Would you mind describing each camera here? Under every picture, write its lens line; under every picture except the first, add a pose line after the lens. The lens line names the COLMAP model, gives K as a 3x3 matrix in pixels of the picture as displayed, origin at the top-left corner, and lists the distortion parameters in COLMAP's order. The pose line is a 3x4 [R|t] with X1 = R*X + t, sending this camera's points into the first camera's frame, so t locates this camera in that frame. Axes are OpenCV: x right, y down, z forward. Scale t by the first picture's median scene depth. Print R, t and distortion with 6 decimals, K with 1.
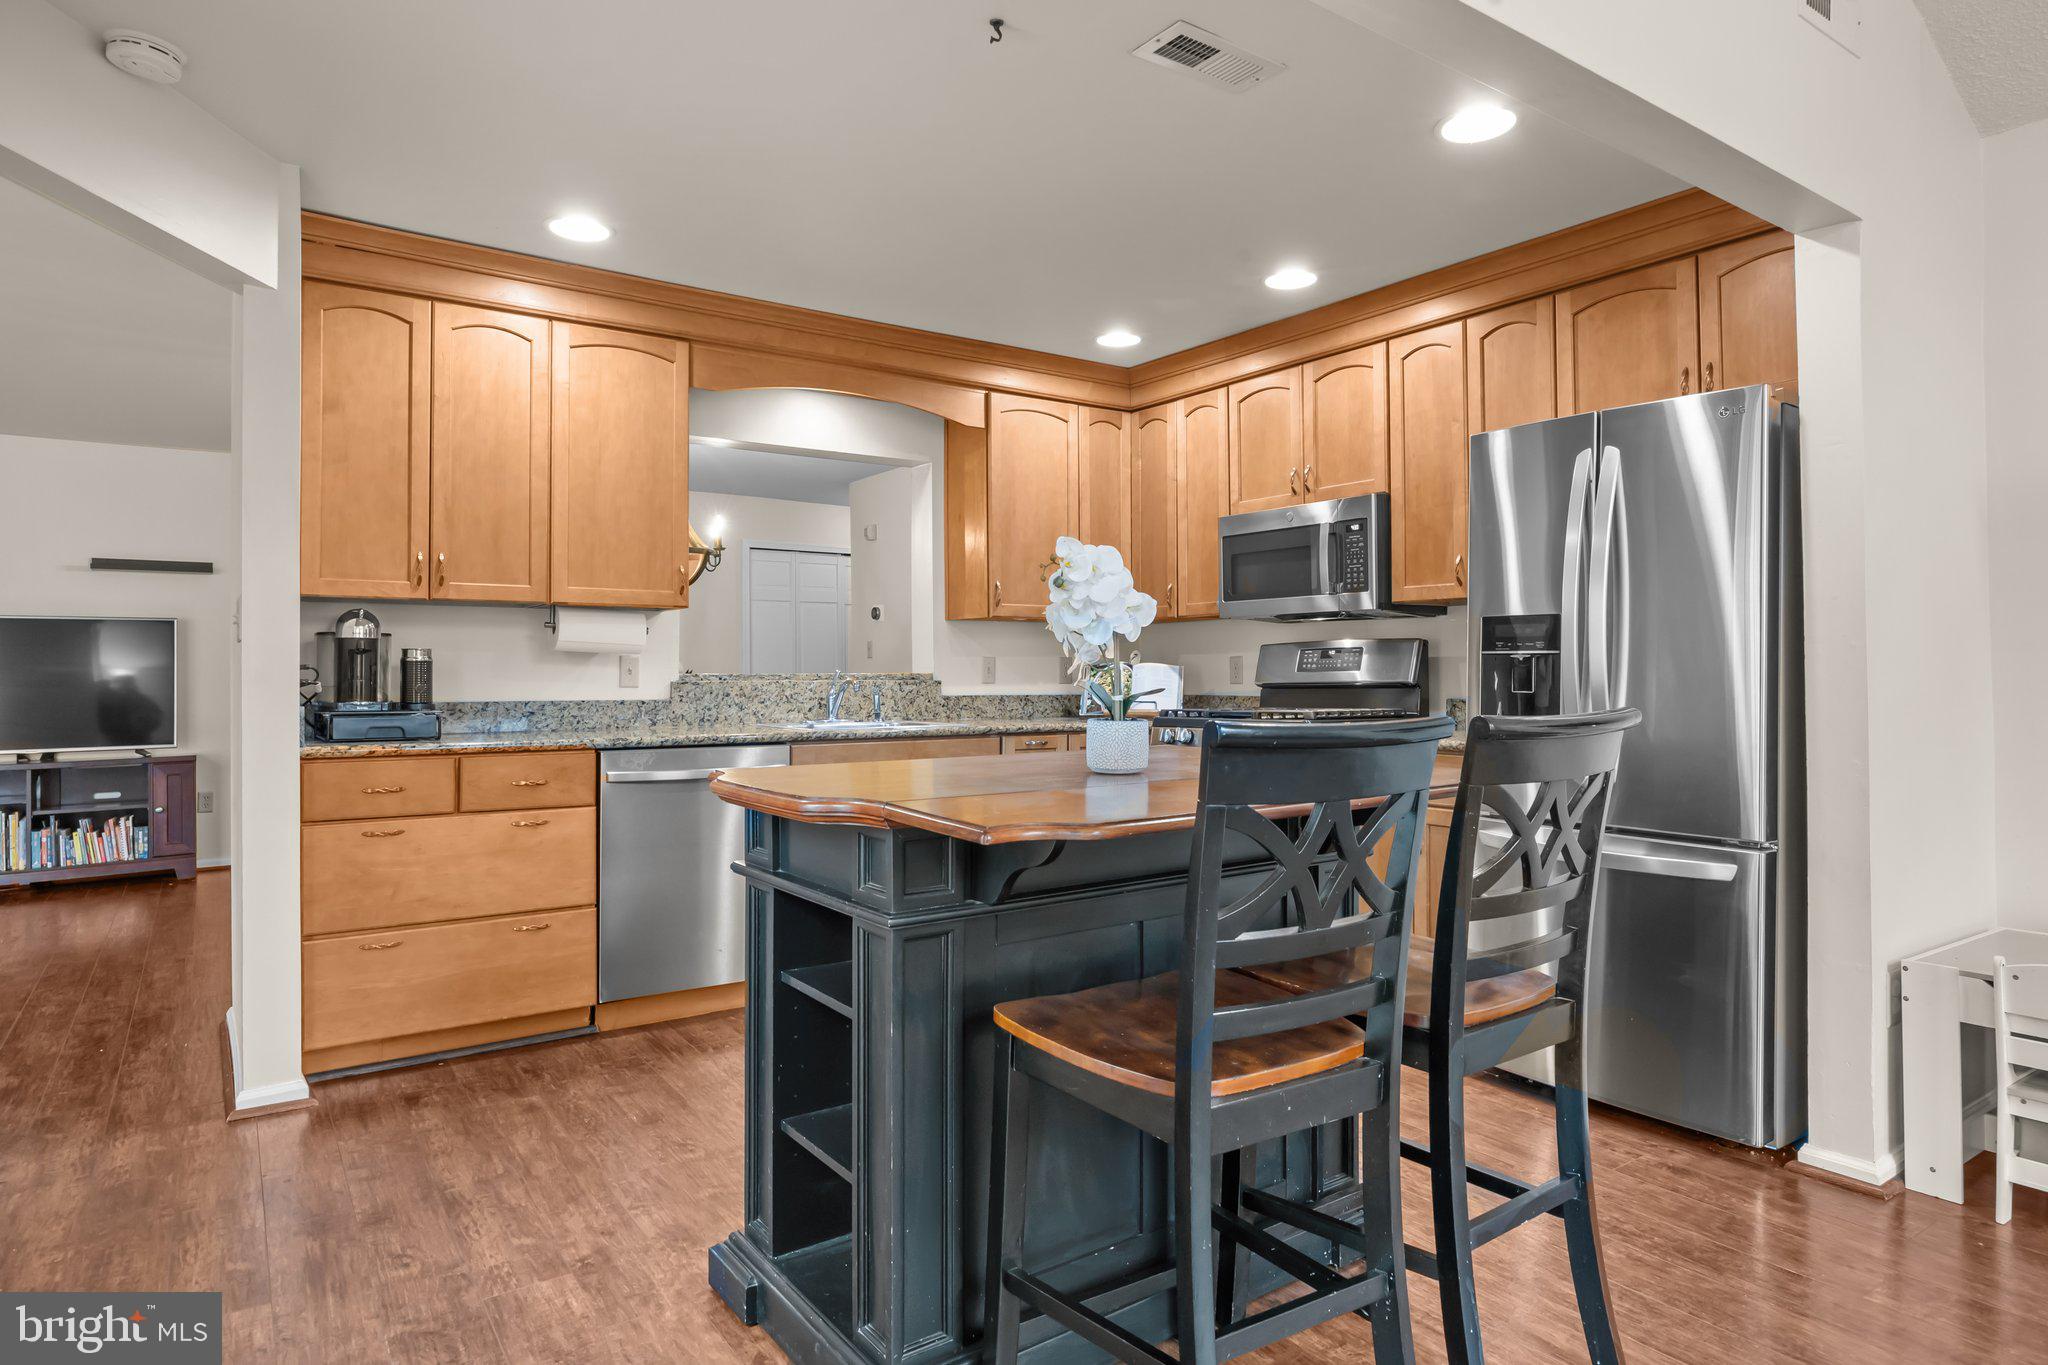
lens RADIAL K [[1183.3, 0, 1012.2], [0, 1183.3, 680.0], [0, 0, 1]] dist [-0.001962, -0.000111]
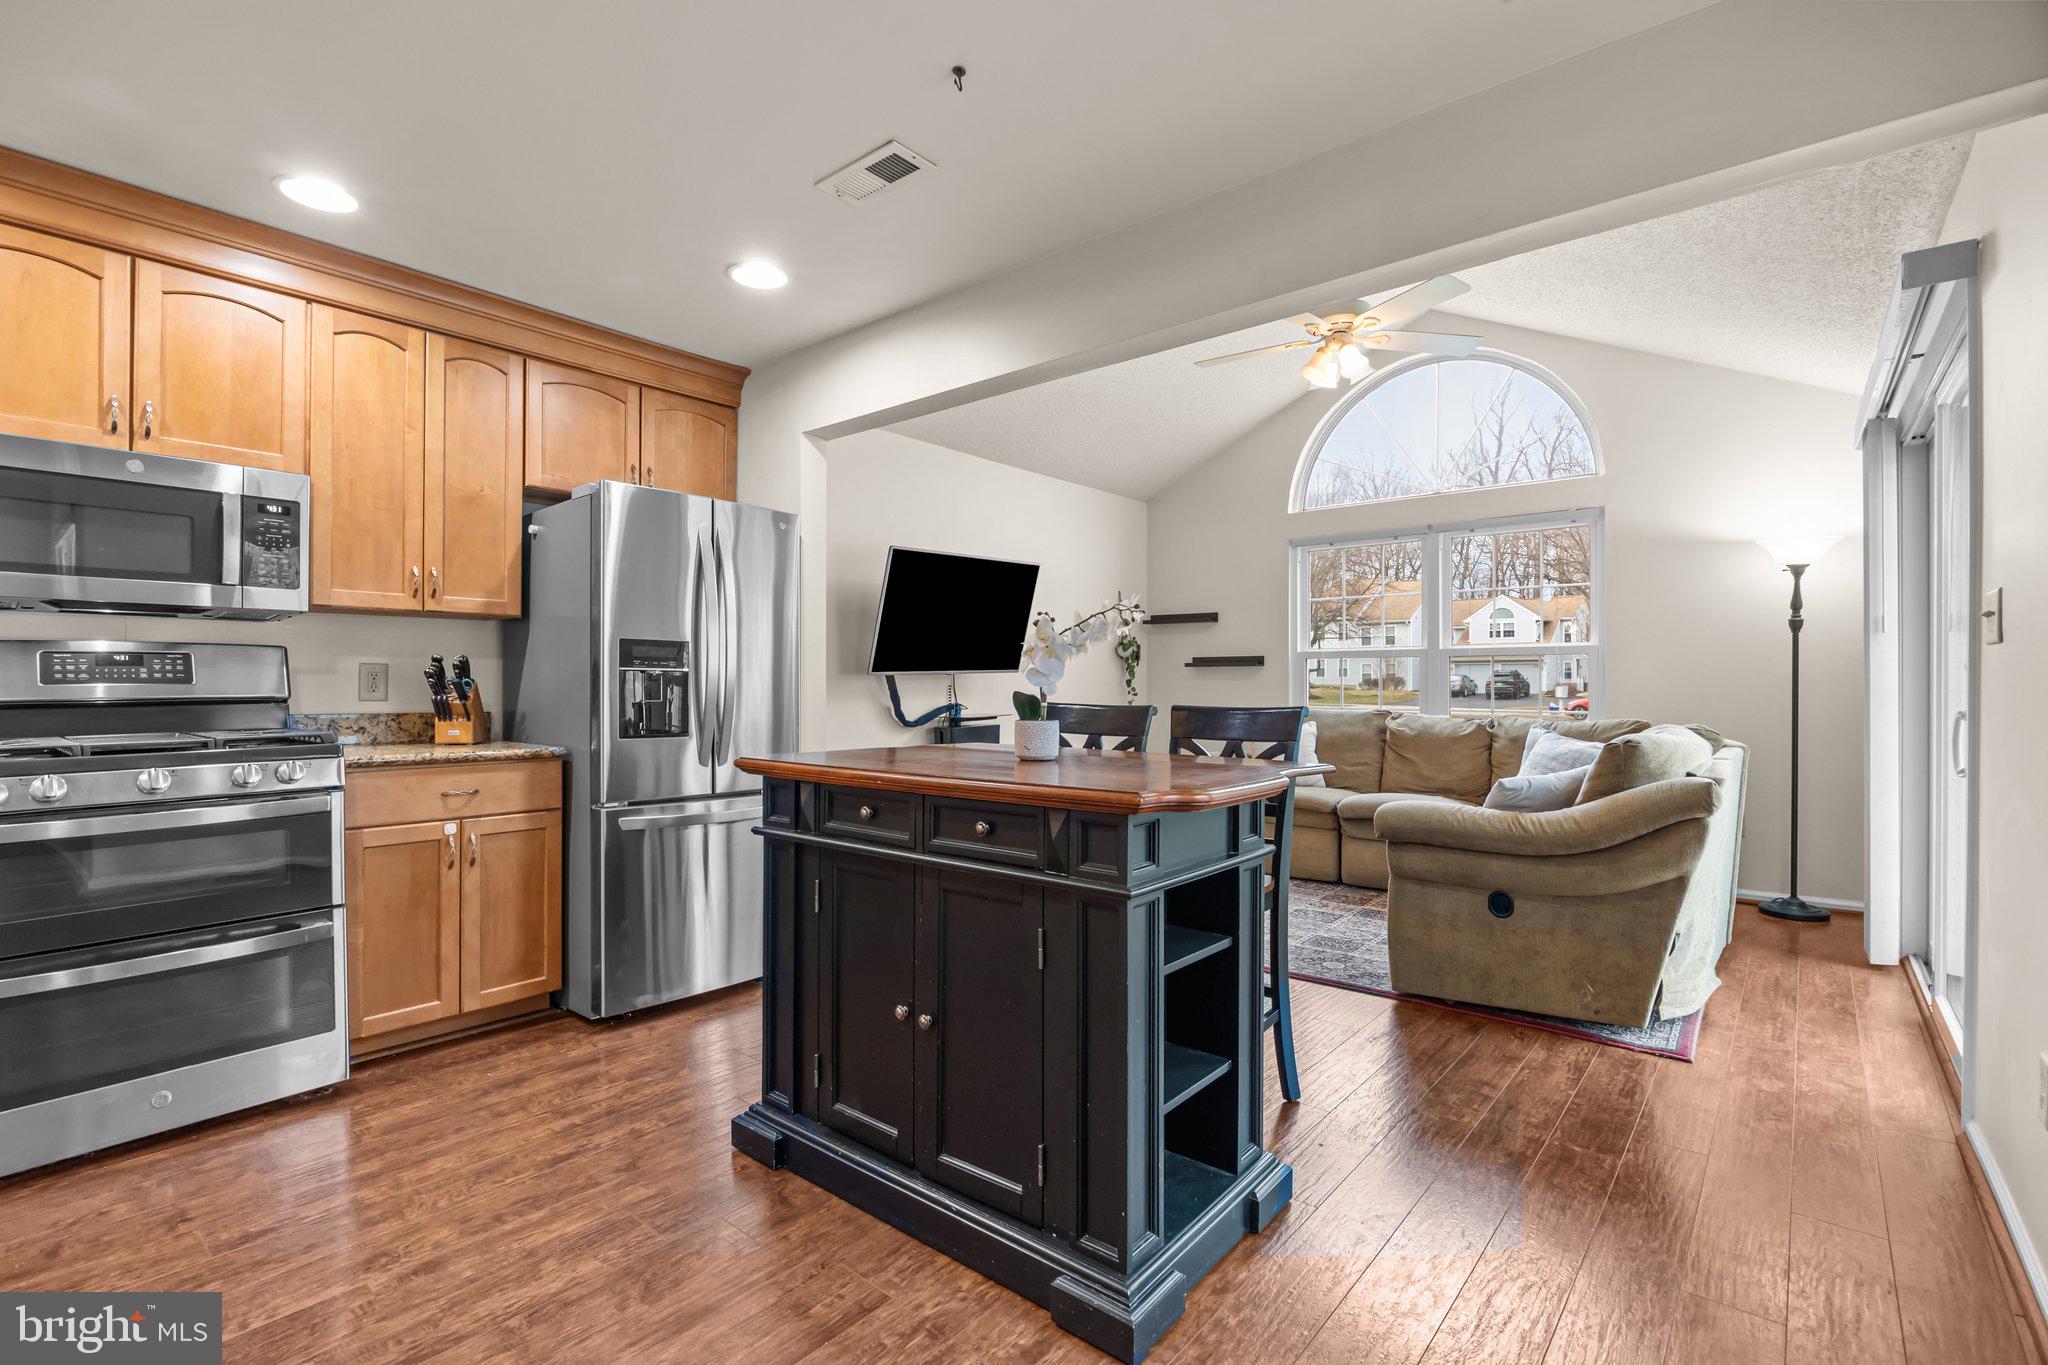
lens RADIAL K [[924.4, 0, 1031.8], [0, 924.4, 683.8], [0, 0, 1]] dist [-0.002529, -0.000085]
pose [[-0.259894, 0.001305, 0.965636, -0.480715], [0.002923, 0.999996, -0.000565, -0.005006], [-0.965633, 0.002676, -0.259897, 0.673410]]
